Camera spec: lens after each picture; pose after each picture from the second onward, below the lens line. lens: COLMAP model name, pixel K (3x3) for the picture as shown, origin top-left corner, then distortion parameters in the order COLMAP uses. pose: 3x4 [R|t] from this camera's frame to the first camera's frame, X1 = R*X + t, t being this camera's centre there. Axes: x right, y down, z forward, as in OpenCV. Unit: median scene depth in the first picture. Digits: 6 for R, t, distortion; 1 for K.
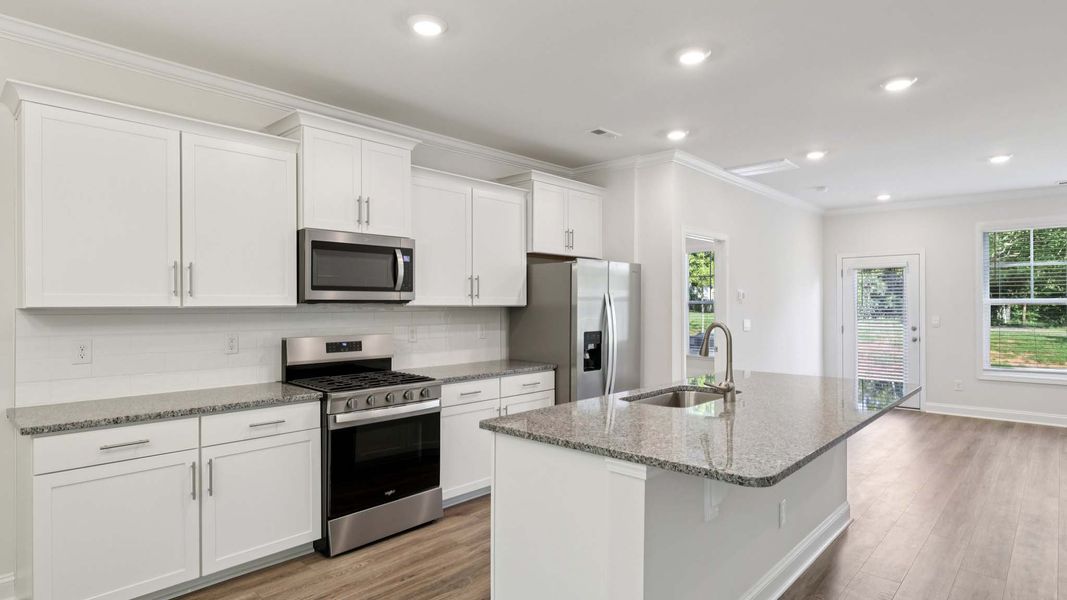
lens RADIAL K [[573.5, 0, 533.5], [0, 573.5, 300.0], [0, 0, 1]] dist [-0.001154, -0.000501]
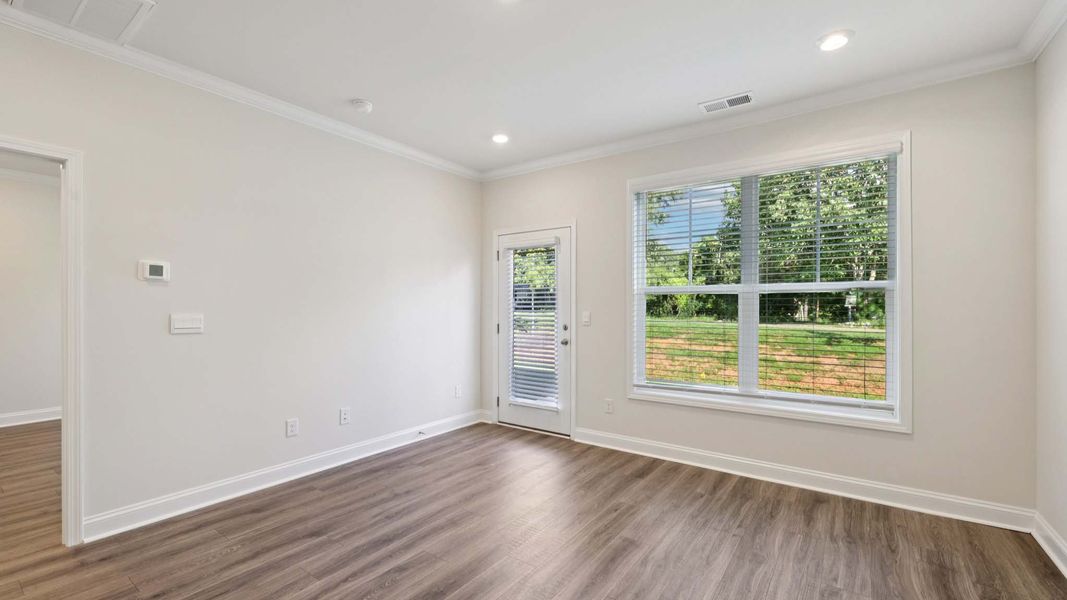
lens RADIAL K [[442.8, 0, 533.5], [0, 442.8, 300.0], [0, 0, 1]] dist [-0.000007, -0.000026]
pose [[0.992504, 0.006512, 0.122038, 0.559054], [-0.005947, 0.999970, -0.004991, 0.017936], [-0.122067, 0.004228, 0.992513, 0.442016]]
